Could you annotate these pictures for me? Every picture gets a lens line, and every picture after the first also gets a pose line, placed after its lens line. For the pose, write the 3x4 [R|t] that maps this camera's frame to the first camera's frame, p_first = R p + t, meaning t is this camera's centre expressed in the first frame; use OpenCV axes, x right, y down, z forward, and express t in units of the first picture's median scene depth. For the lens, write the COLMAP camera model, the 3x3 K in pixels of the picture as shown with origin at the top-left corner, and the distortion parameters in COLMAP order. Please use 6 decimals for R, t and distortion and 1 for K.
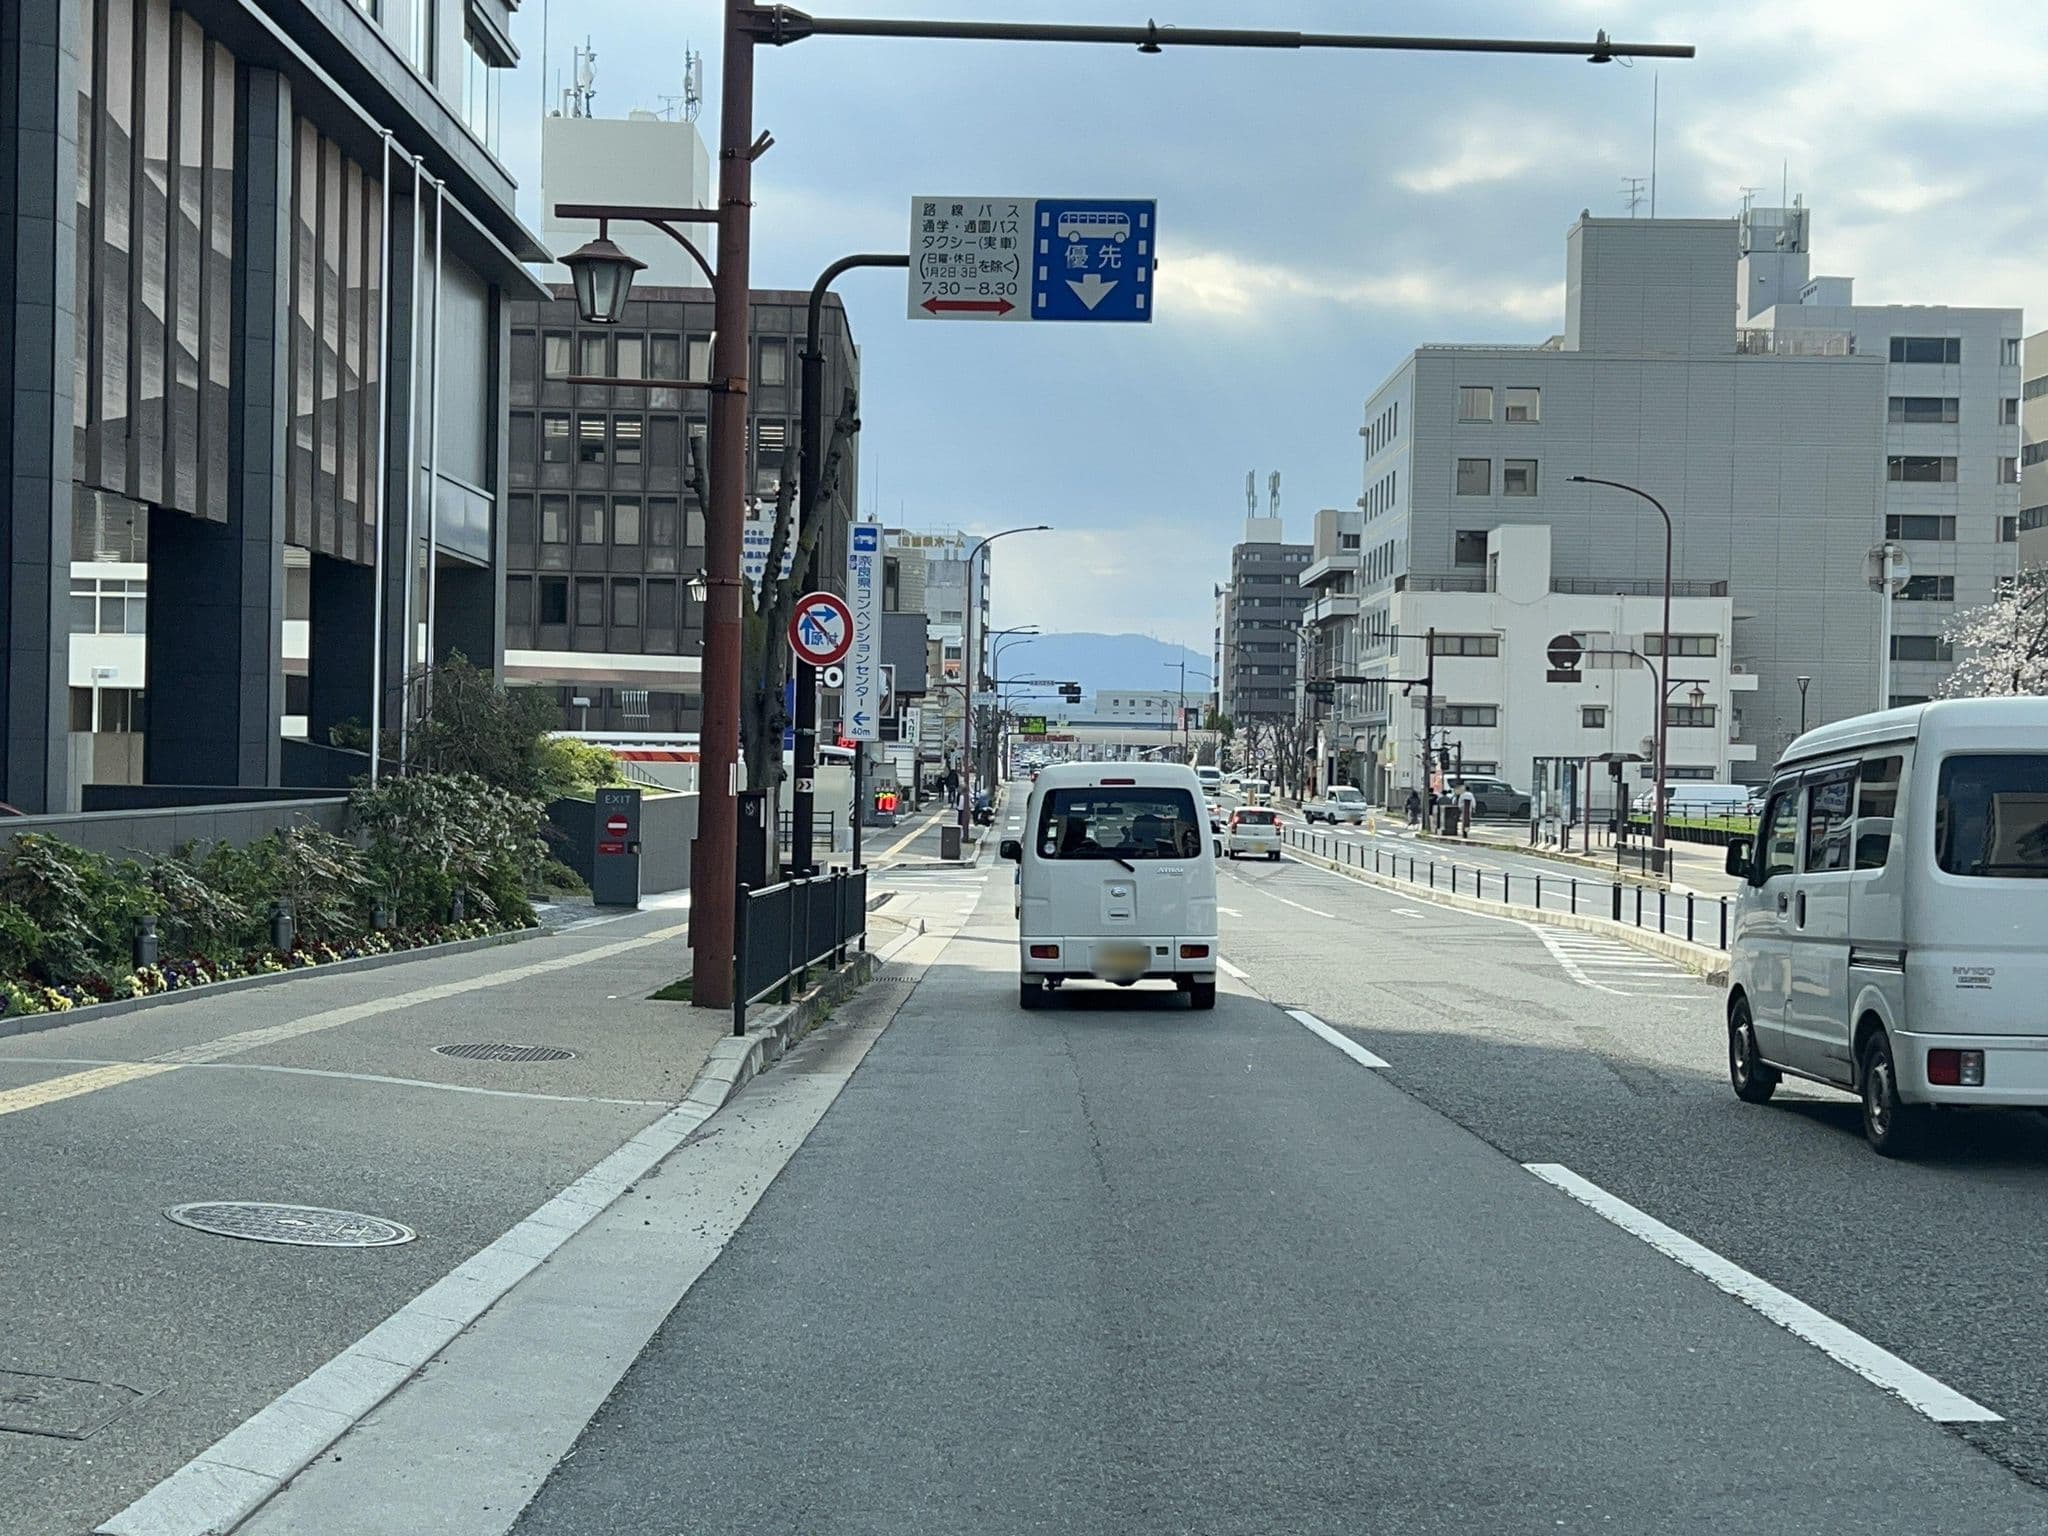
lens RADIAL K [[1842.0, 0, 1030.3], [0, 1842.0, 766.9], [0, 0, 1]] dist [-0.013639, -0.000678]
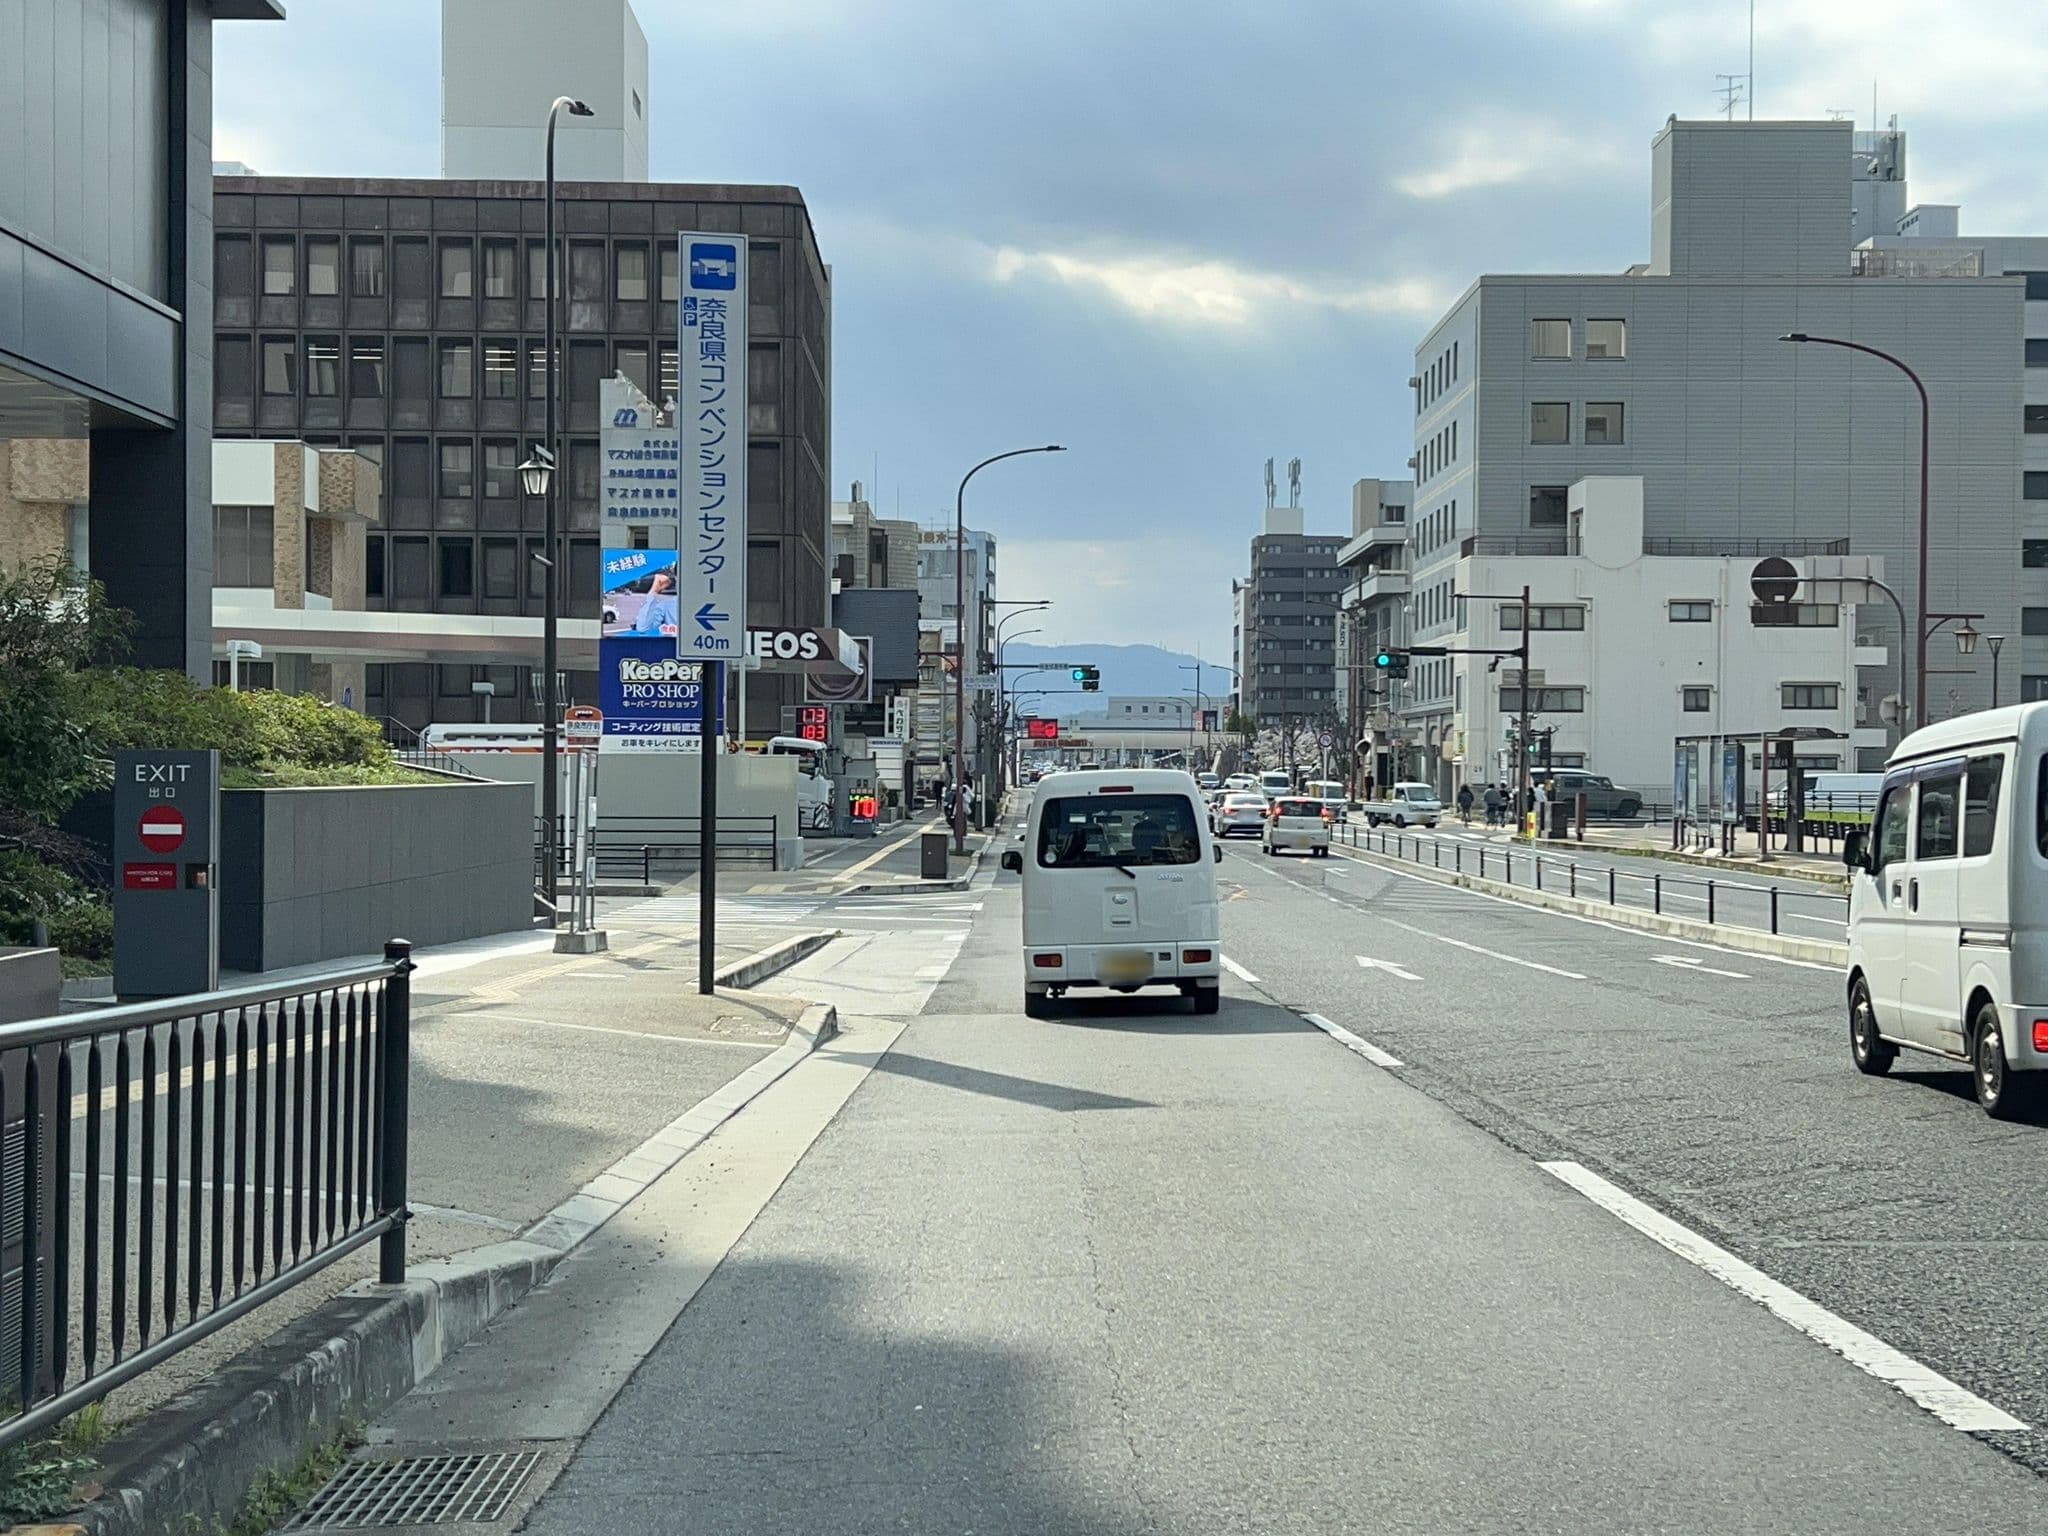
lens RADIAL K [[1533.0, 0, 1026.5], [0, 1533.0, 769.6], [0, 0, 1]] dist [0.016464, 0.000935]
pose [[0.999855, -0.015265, -0.007482, -0.001373], [0.015149, 0.999768, -0.015323, 0.011964], [0.007715, 0.015208, 0.999855, 0.279113]]
